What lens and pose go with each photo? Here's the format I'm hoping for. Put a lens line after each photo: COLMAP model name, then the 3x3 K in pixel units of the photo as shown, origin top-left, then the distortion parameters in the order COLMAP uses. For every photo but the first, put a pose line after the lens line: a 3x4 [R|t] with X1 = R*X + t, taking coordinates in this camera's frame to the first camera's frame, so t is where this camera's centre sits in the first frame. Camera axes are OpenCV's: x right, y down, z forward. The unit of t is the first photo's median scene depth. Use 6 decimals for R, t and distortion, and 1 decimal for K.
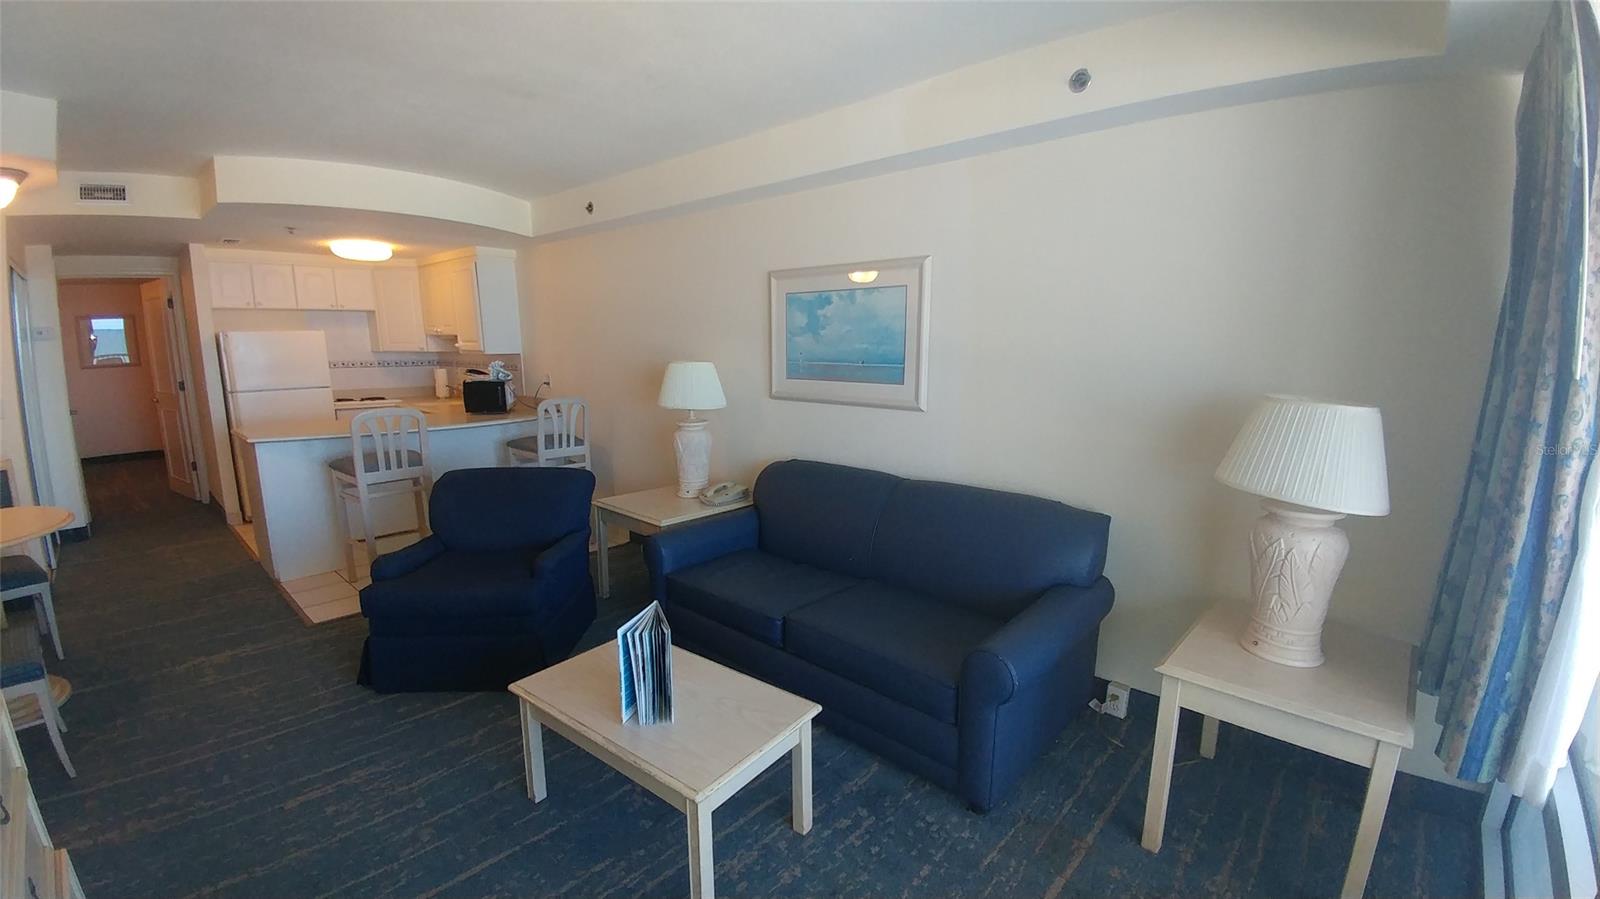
lens RADIAL K [[642.4, 0, 796.3], [0, 642.4, 460.4], [0, 0, 1]] dist [0.001954, -0.025586]
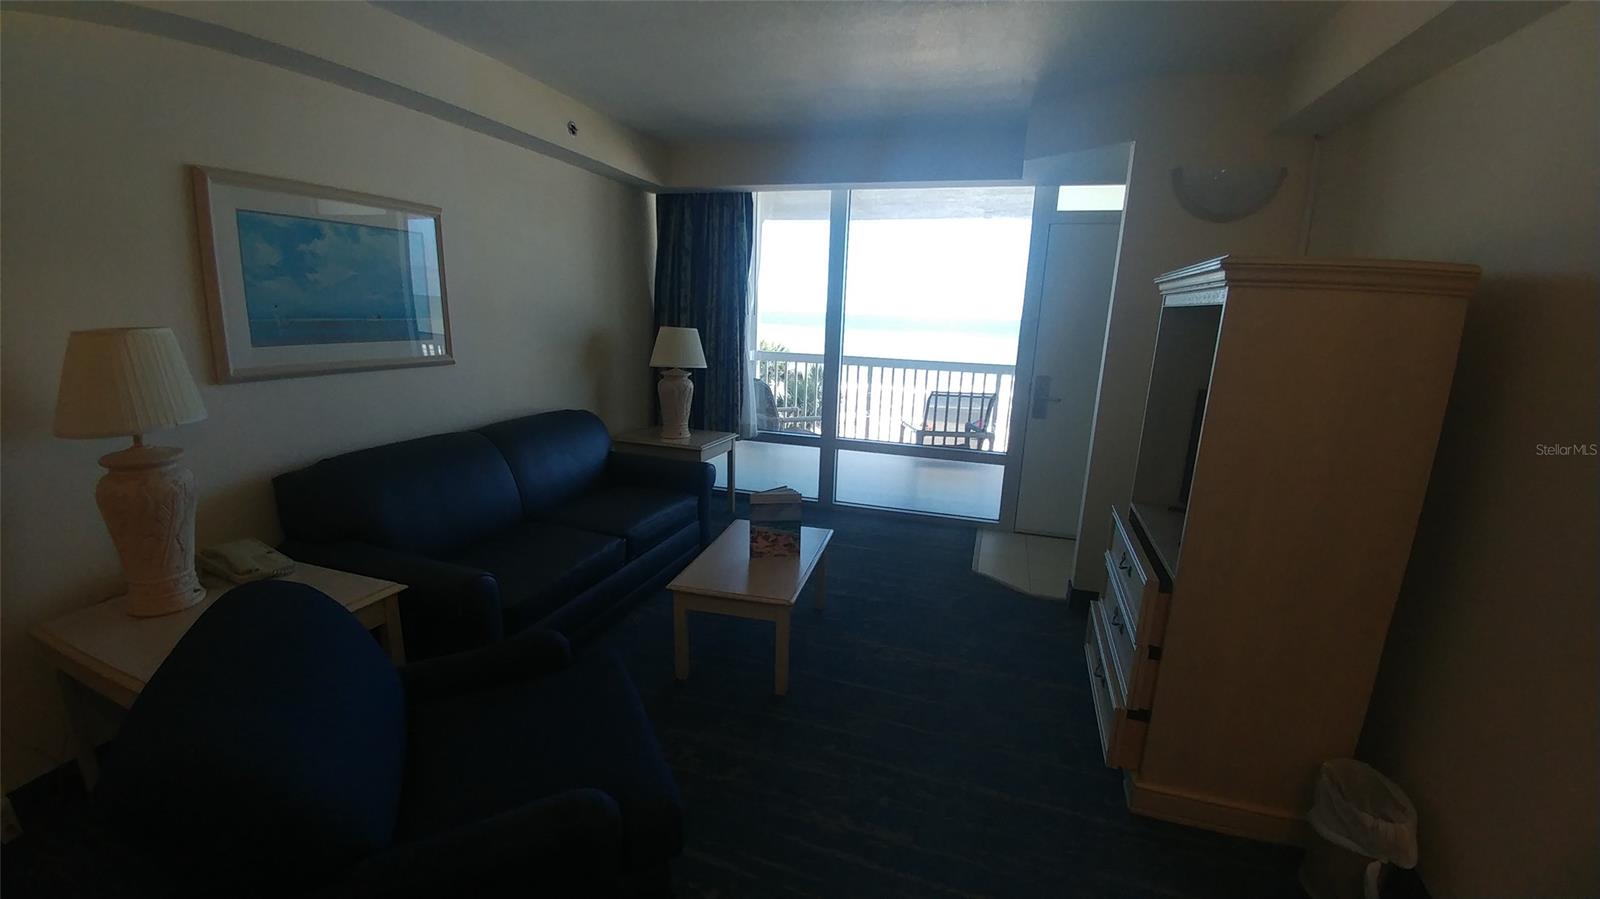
lens RADIAL K [[637.8, 0, 802.5], [0, 637.8, 454.7], [0, 0, 1]] dist [0.044896, -0.054867]
pose [[-0.409760, -0.225584, 0.883860, -0.858704], [0.114985, 0.948437, 0.295373, -0.156900], [-0.904917, 0.222663, -0.362693, 0.798299]]
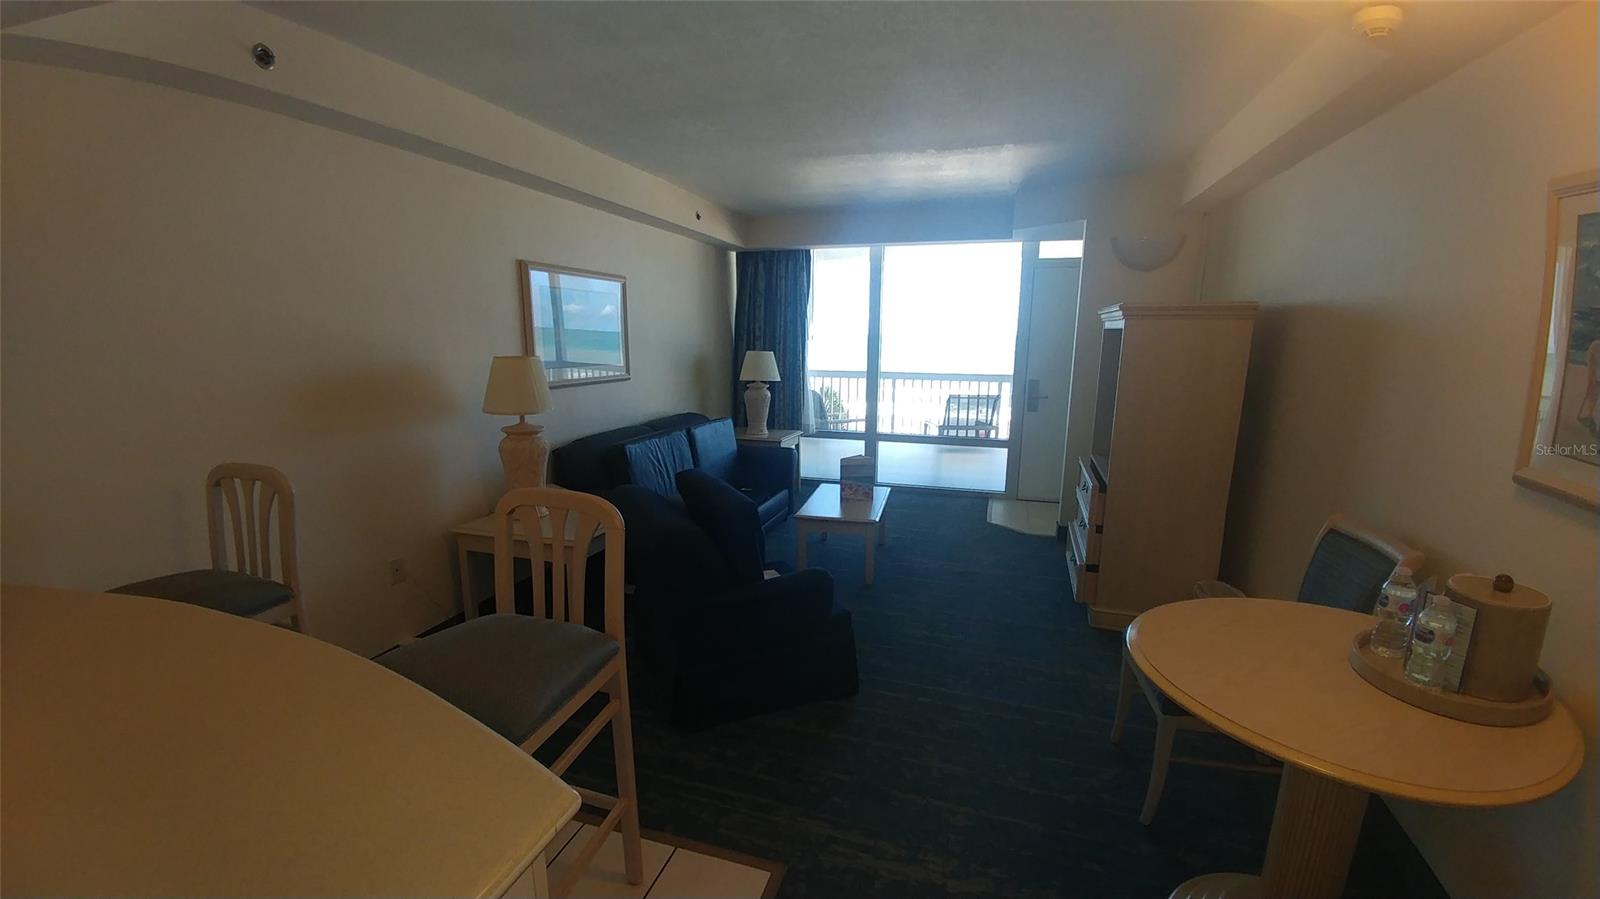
lens RADIAL K [[642.4, 0, 796.3], [0, 642.4, 460.4], [0, 0, 1]] dist [0.001954, -0.025586]
pose [[-0.408295, -0.189954, 0.892868, -1.203209], [0.143368, 0.952628, 0.268228, -0.218270], [-0.901521, 0.237525, -0.361720, 1.108812]]
